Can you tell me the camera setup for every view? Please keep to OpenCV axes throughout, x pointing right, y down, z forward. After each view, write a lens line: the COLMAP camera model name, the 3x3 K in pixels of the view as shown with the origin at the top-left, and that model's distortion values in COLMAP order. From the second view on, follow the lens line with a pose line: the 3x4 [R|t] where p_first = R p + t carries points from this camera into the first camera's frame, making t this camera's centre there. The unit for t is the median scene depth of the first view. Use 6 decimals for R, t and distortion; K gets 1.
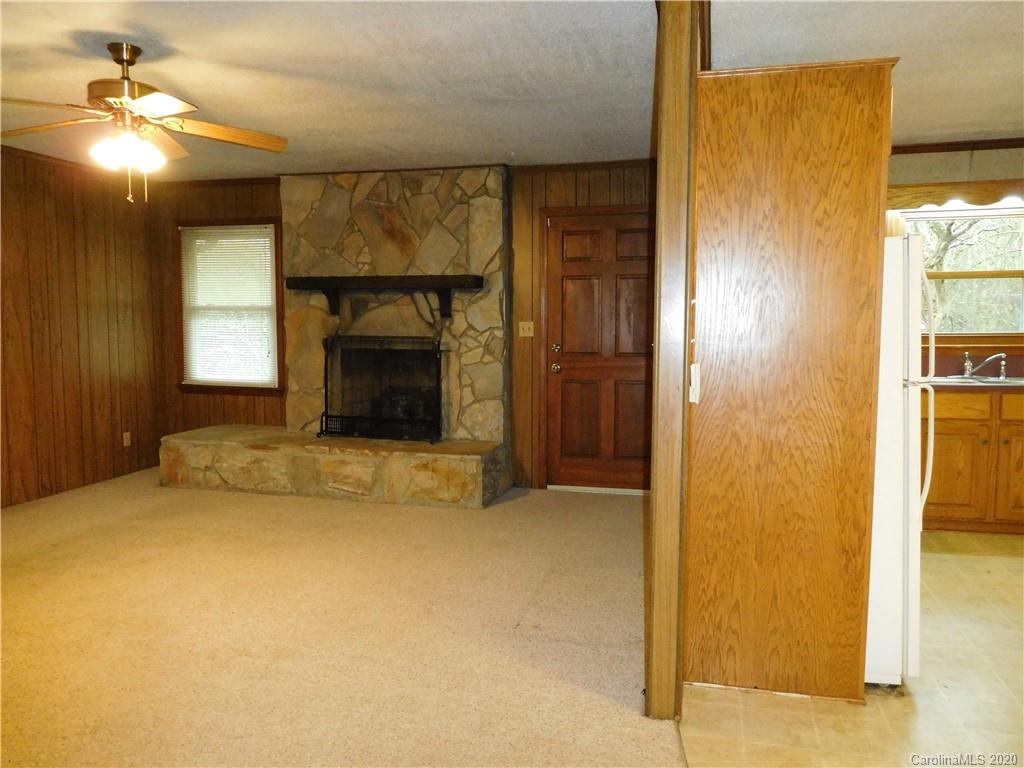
lens RADIAL K [[758.7, 0, 520.0], [0, 758.7, 391.5], [0, 0, 1]] dist [-0.015958, -0.008604]
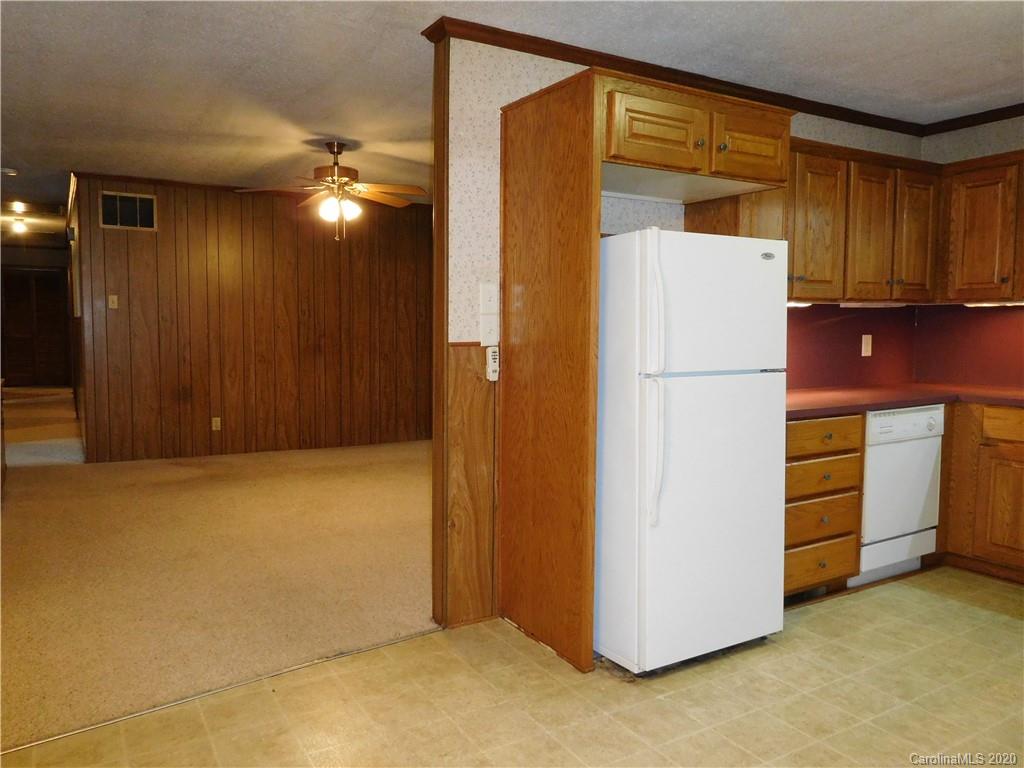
lens RADIAL K [[766.3, 0, 517.0], [0, 766.3, 395.1], [0, 0, 1]] dist [-0.018101, 0.002173]
pose [[0.717925, 0.069986, -0.692593, 0.637691], [-0.069412, 0.997172, 0.028812, -0.000636], [0.692651, 0.027389, 0.720753, 0.082289]]
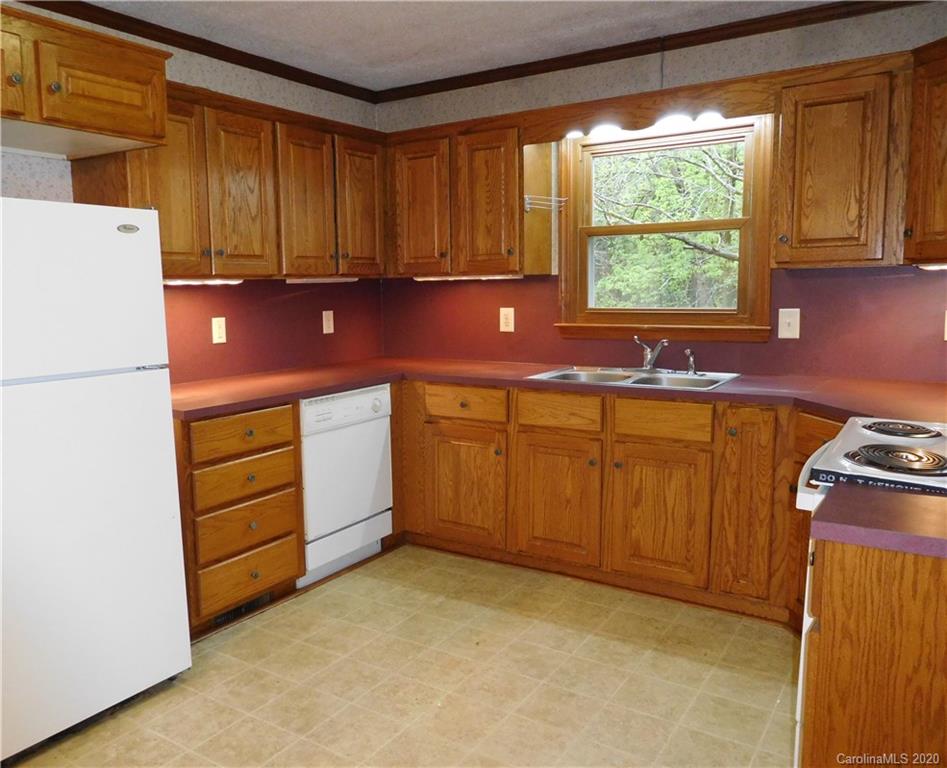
lens RADIAL K [[760.5, 0, 444.8], [0, 760.5, 392.0], [0, 0, 1]] dist [-0.013188, -0.000224]
pose [[0.945097, 0.041474, -0.324147, 0.716188], [-0.025399, 0.998236, 0.053670, -0.035877], [0.325801, -0.042491, 0.944483, 0.268284]]
